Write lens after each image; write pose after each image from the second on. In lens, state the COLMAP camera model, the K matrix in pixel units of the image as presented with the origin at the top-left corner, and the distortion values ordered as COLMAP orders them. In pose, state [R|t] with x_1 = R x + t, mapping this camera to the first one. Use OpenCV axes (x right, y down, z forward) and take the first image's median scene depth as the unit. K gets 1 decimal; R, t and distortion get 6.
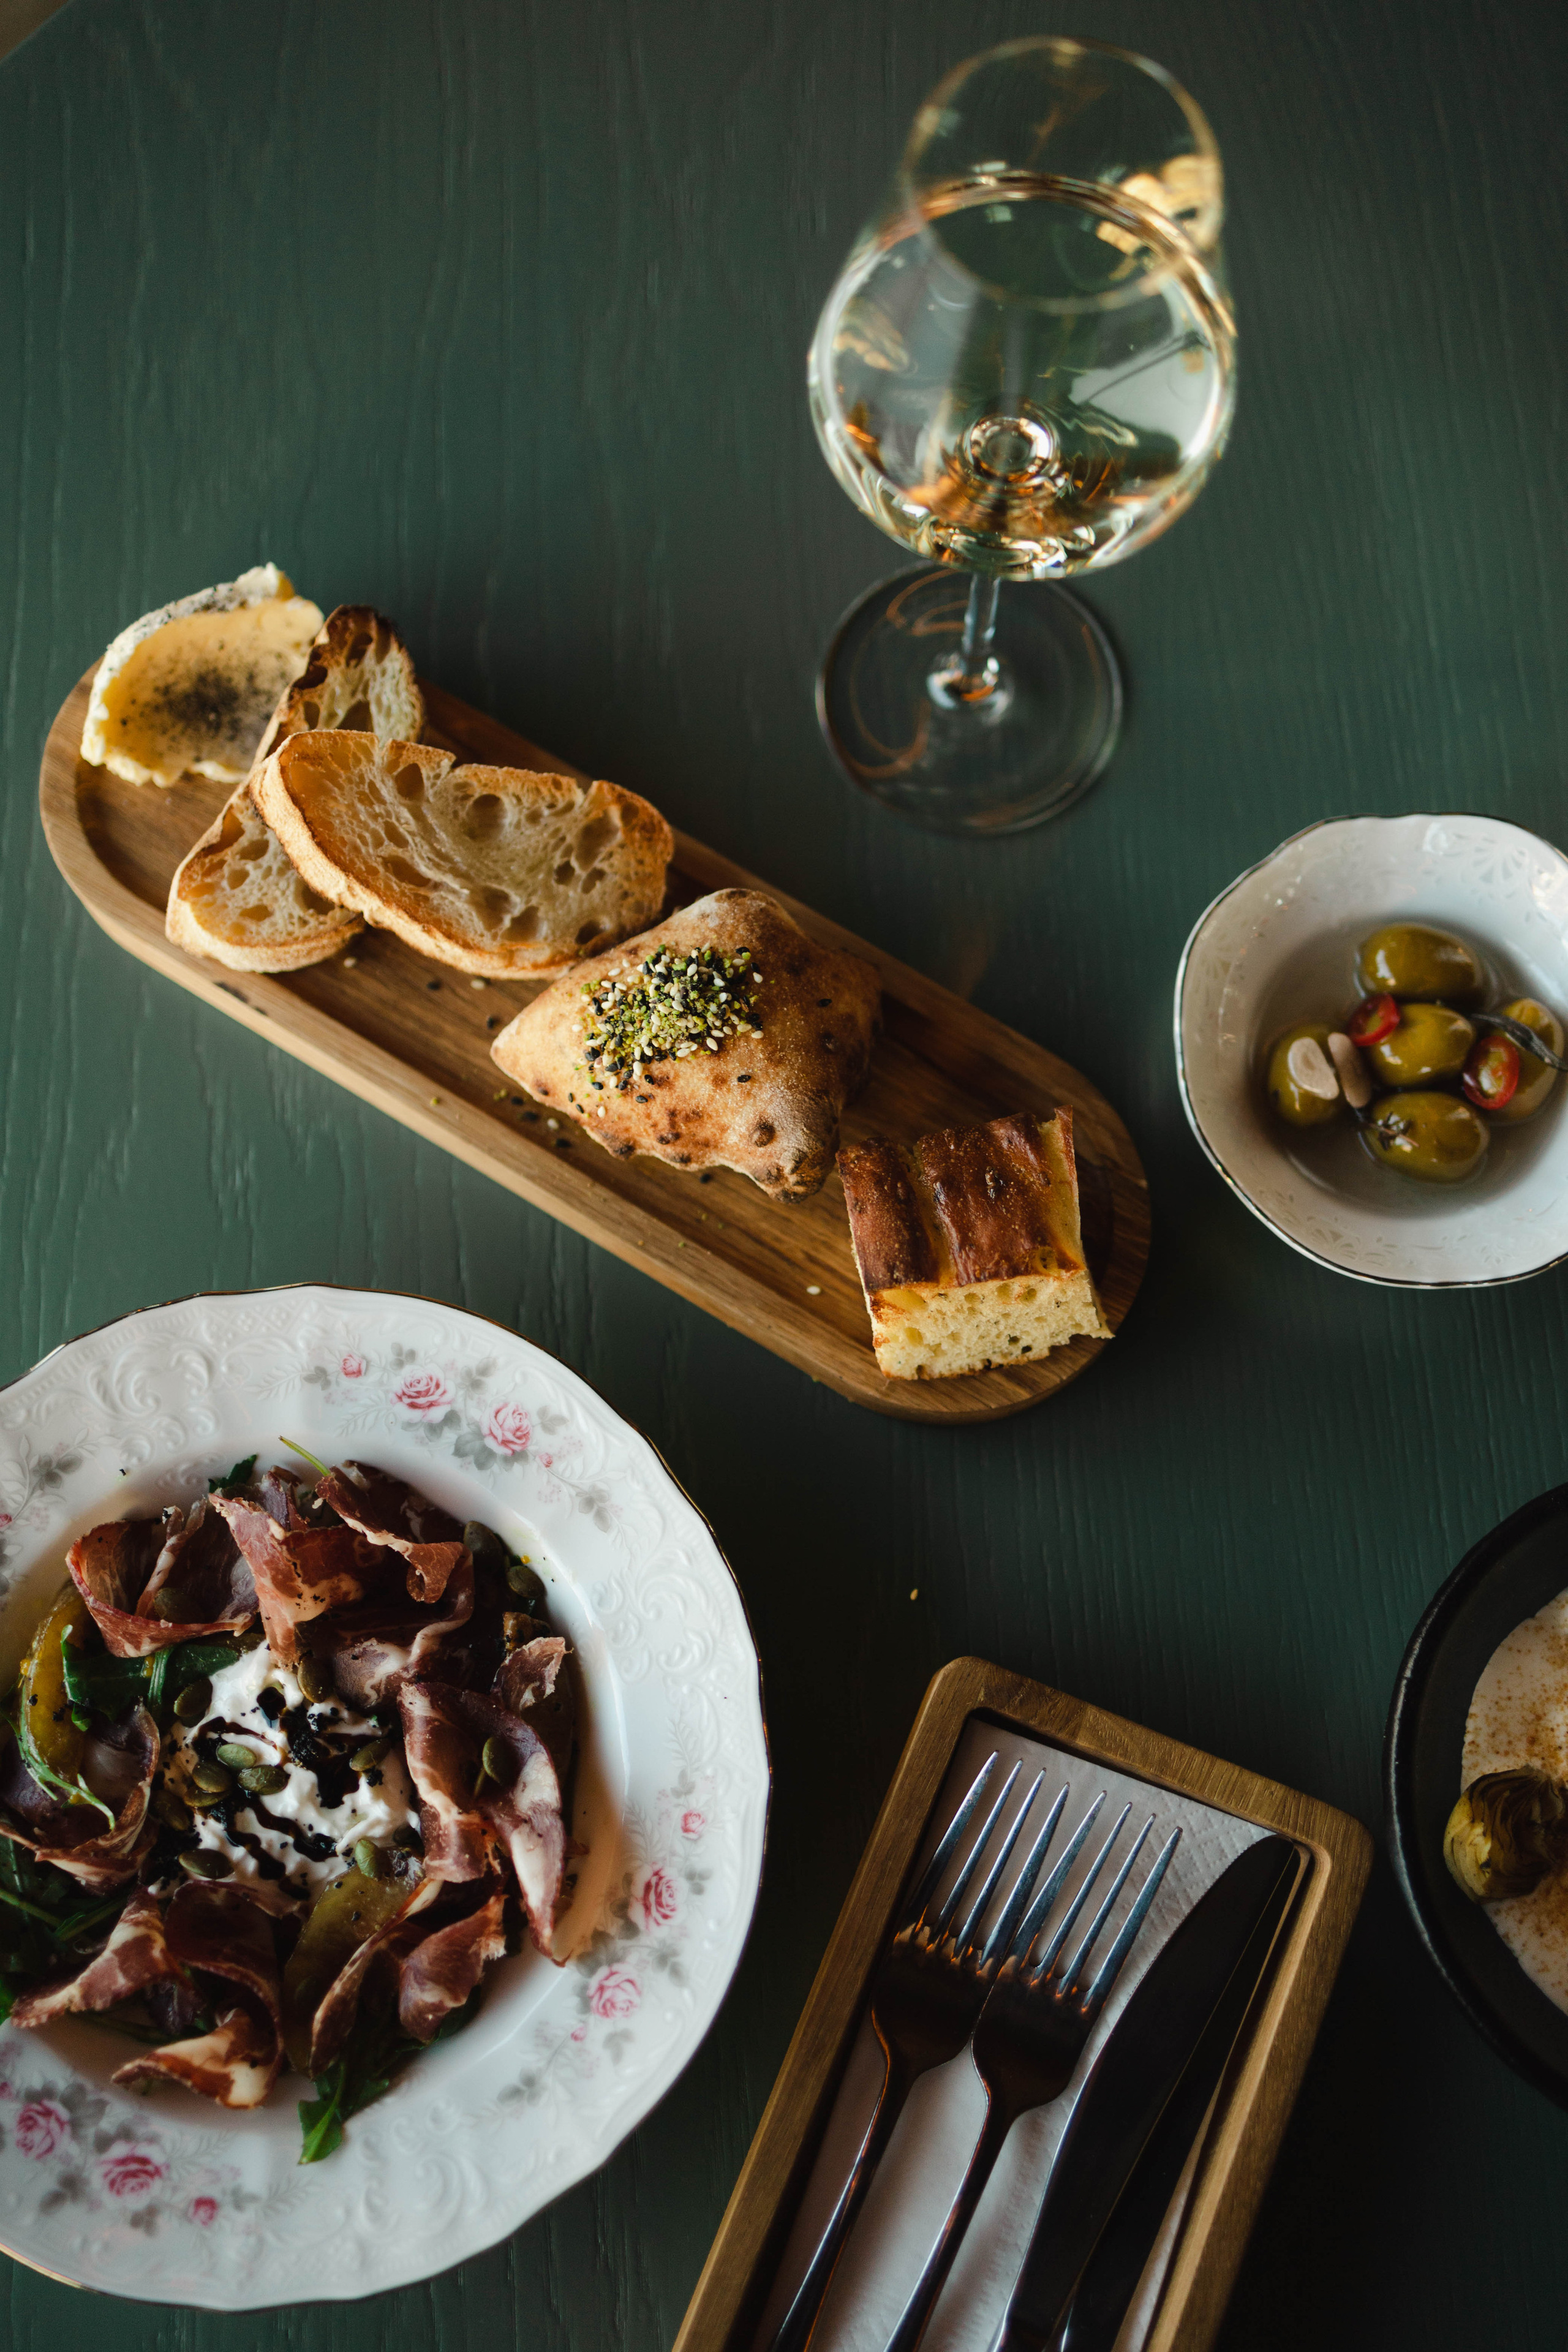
lens RADIAL K [[2313.2, 0, 776.0], [0, 2313.2, 1130.3], [0, 0, 1]] dist [-0.016349, 0.000625]
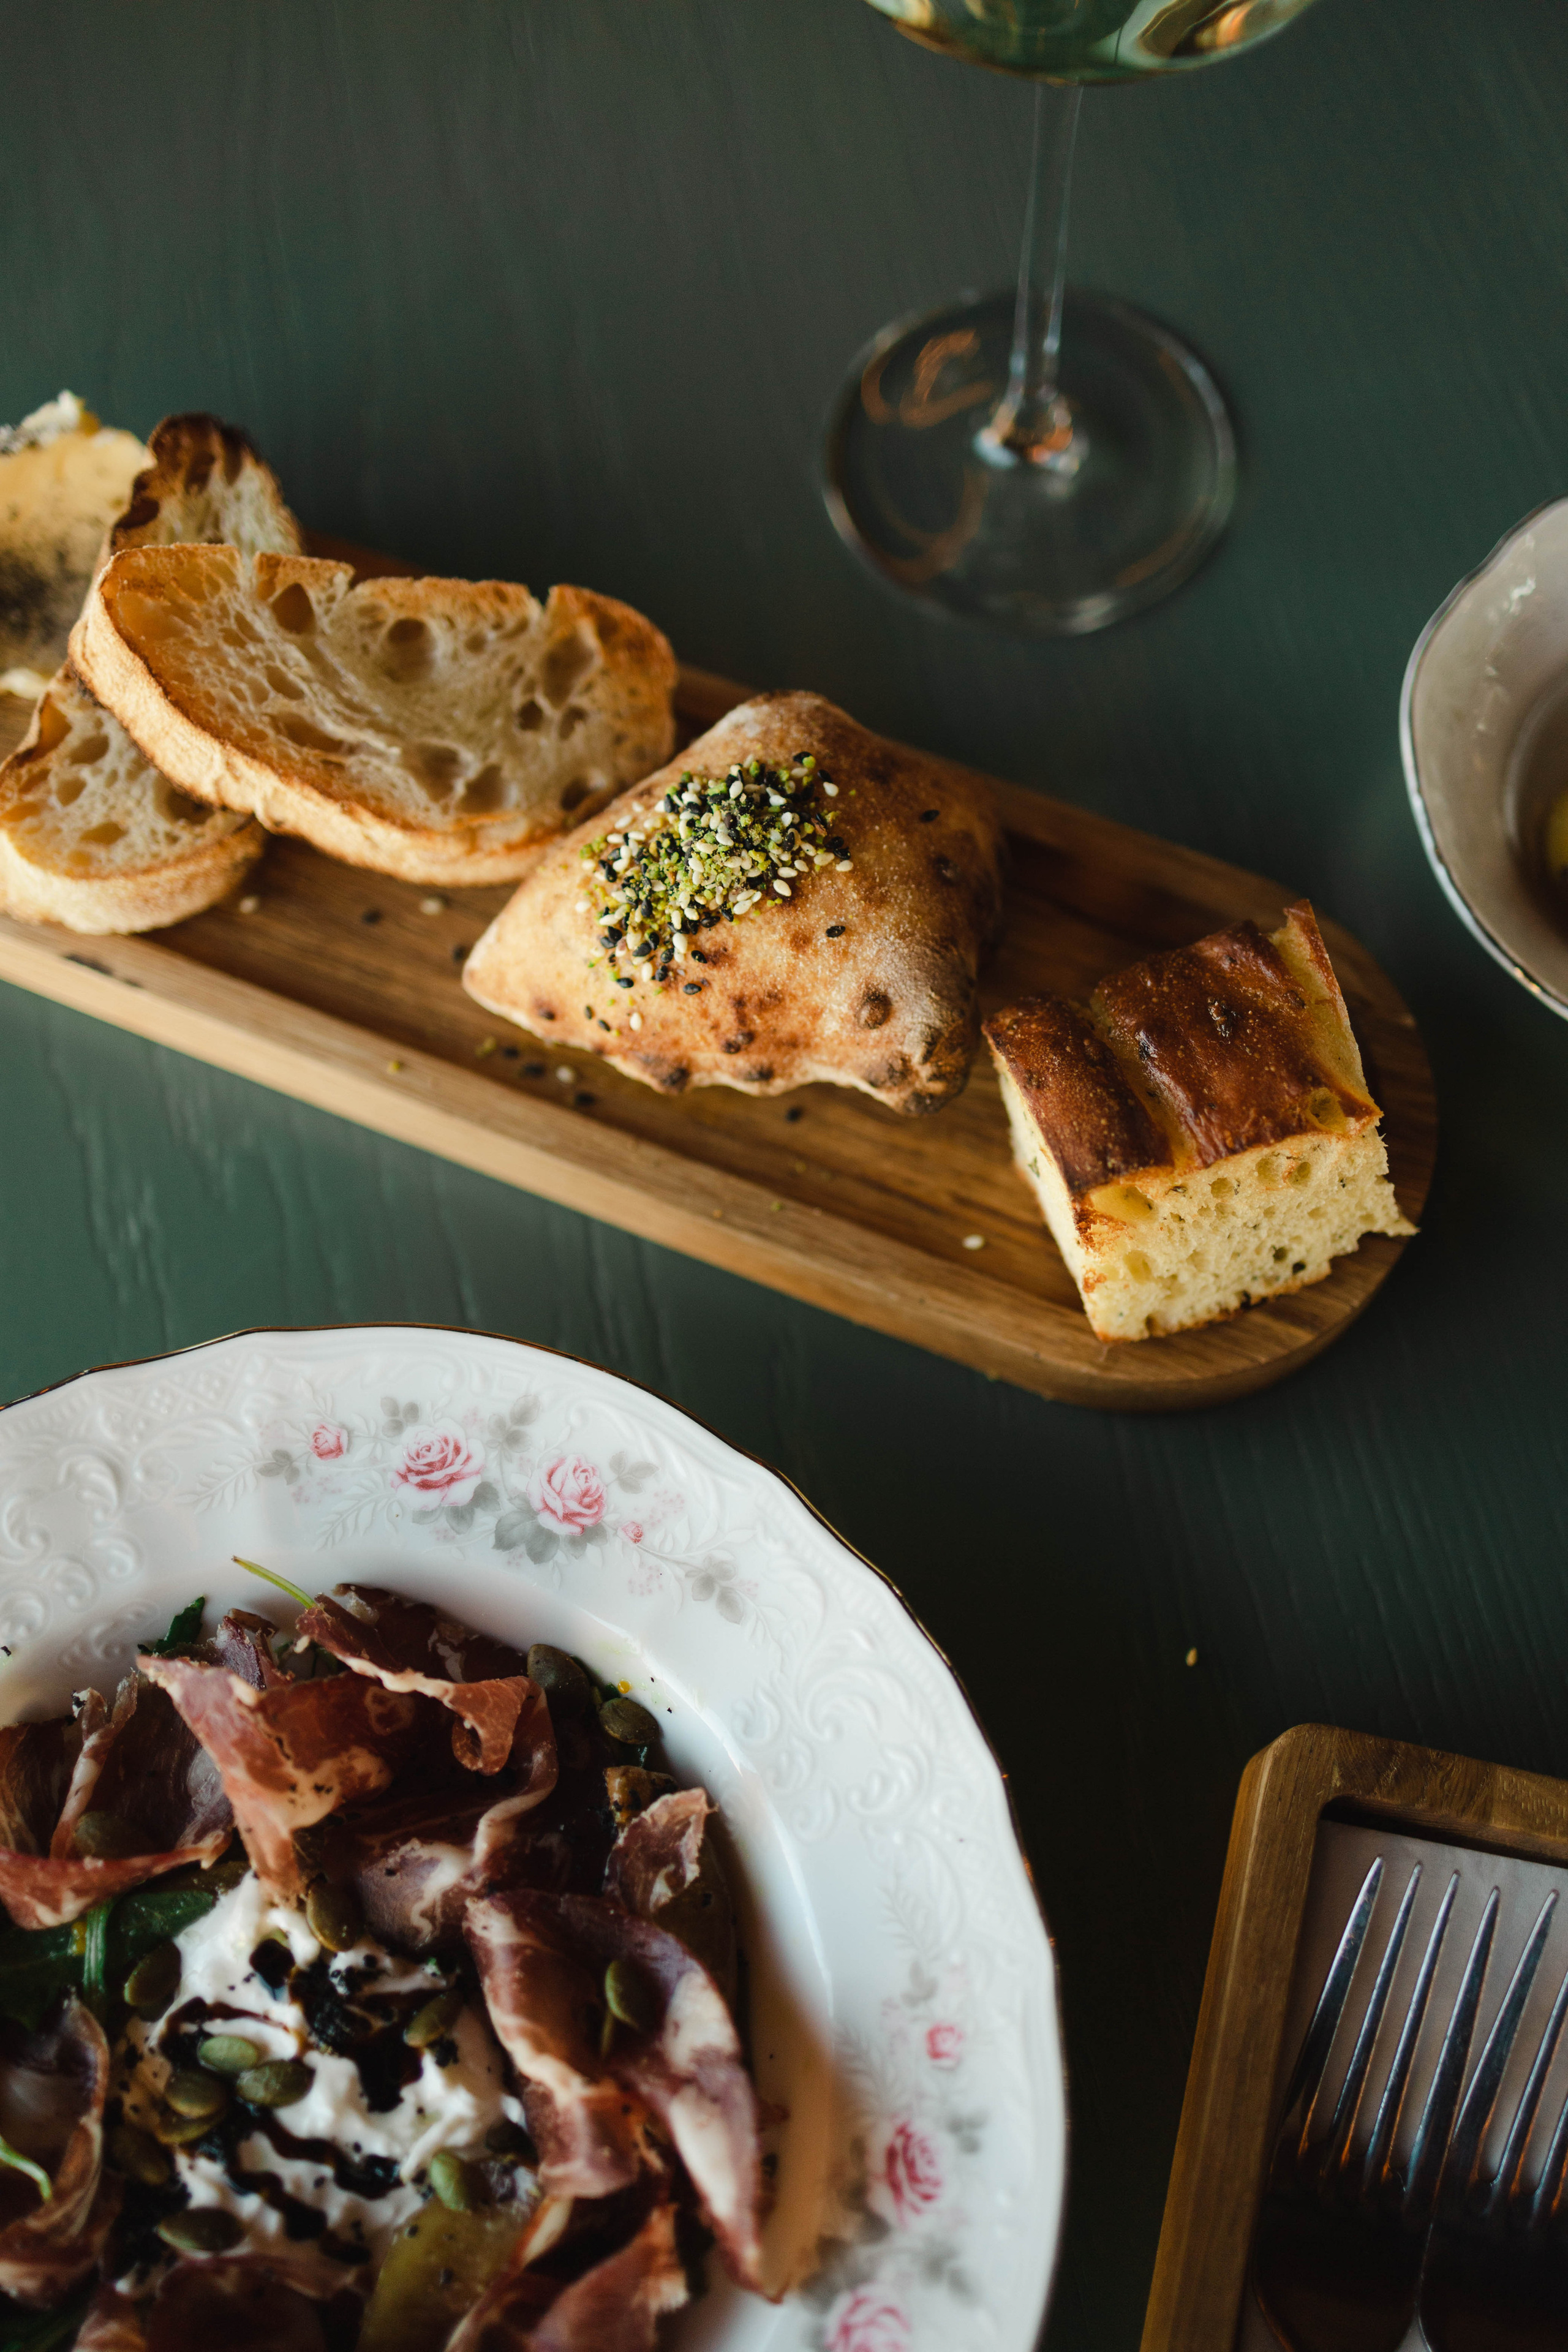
lens RADIAL K [[2353.3, 0, 784.0], [0, 2353.3, 1176.0], [0, 0, 1]] dist [0.030303, -0.080145]
pose [[0.987829, -0.153732, 0.023662, -0.056245], [0.155201, 0.984261, -0.084520, 0.105493], [-0.010296, 0.087163, 0.996141, 0.307852]]
